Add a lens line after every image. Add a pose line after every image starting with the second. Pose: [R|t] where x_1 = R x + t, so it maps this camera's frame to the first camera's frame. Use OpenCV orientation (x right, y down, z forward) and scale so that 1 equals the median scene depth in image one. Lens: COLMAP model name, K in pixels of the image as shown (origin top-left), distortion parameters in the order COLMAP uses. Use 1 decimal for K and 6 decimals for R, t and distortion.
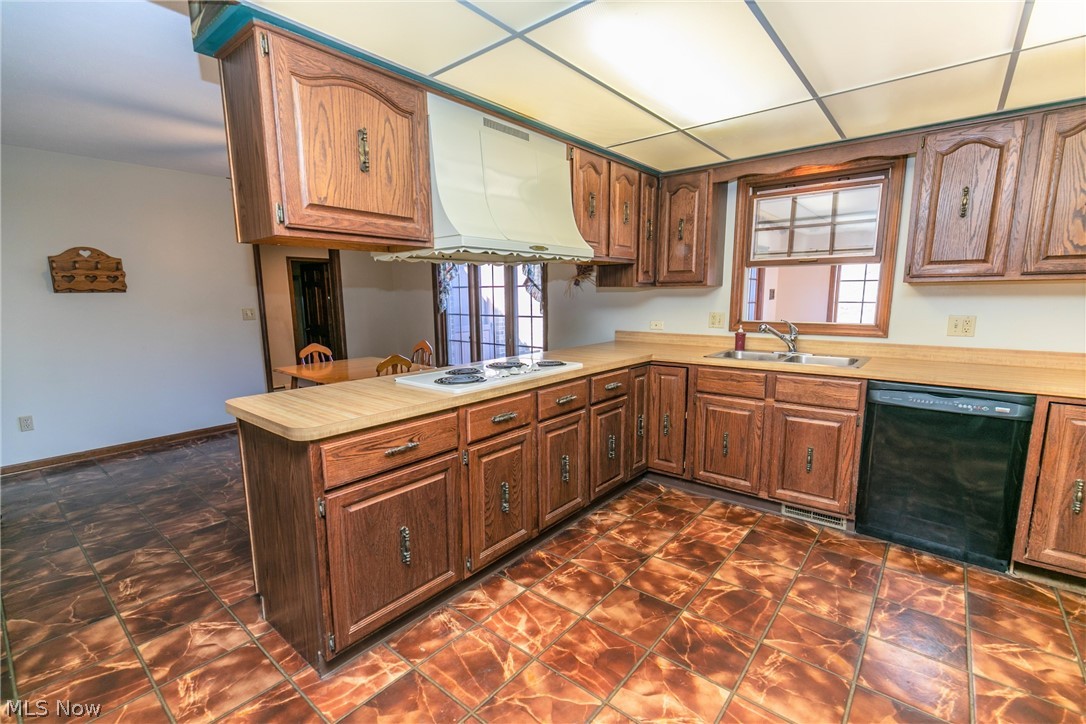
lens RADIAL K [[486.6, 0, 544.5], [0, 486.6, 370.3], [0, 0, 1]] dist [0.004207, -0.000536]
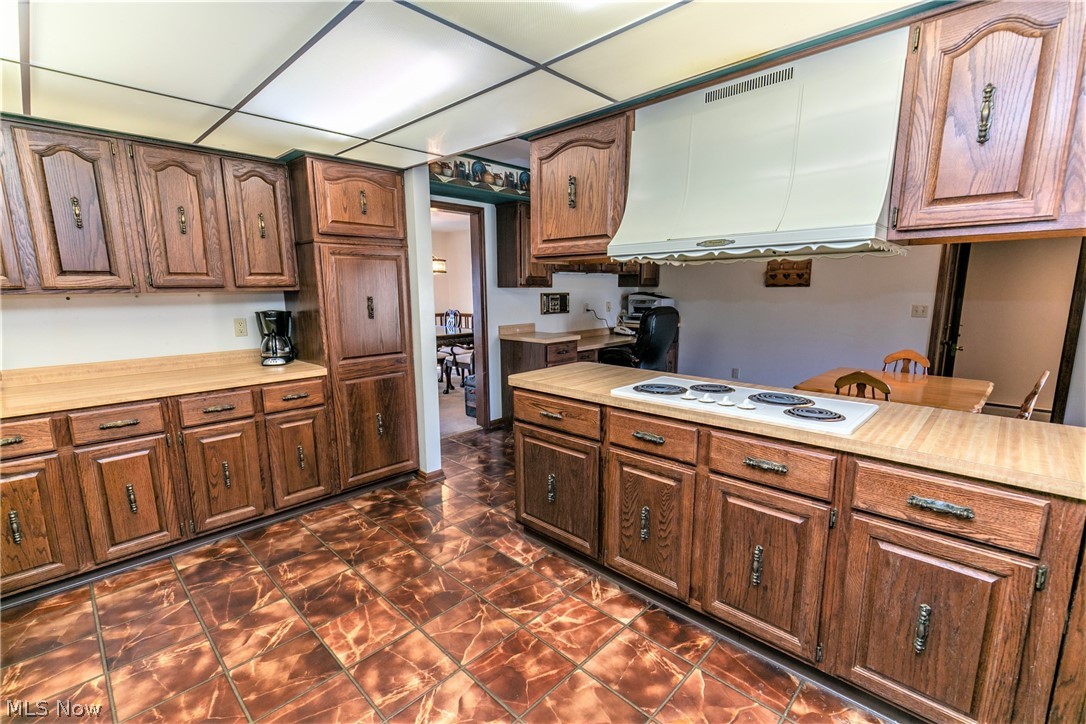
lens RADIAL K [[486.6, 0, 541.0], [0, 486.6, 368.9], [0, 0, 1]] dist [0.004207, -0.000536]
pose [[-0.088927, 0.175787, -0.980403, 0.879856], [-0.147612, 0.971108, 0.187510, -0.184226], [0.985039, 0.161394, -0.060409, 0.913159]]
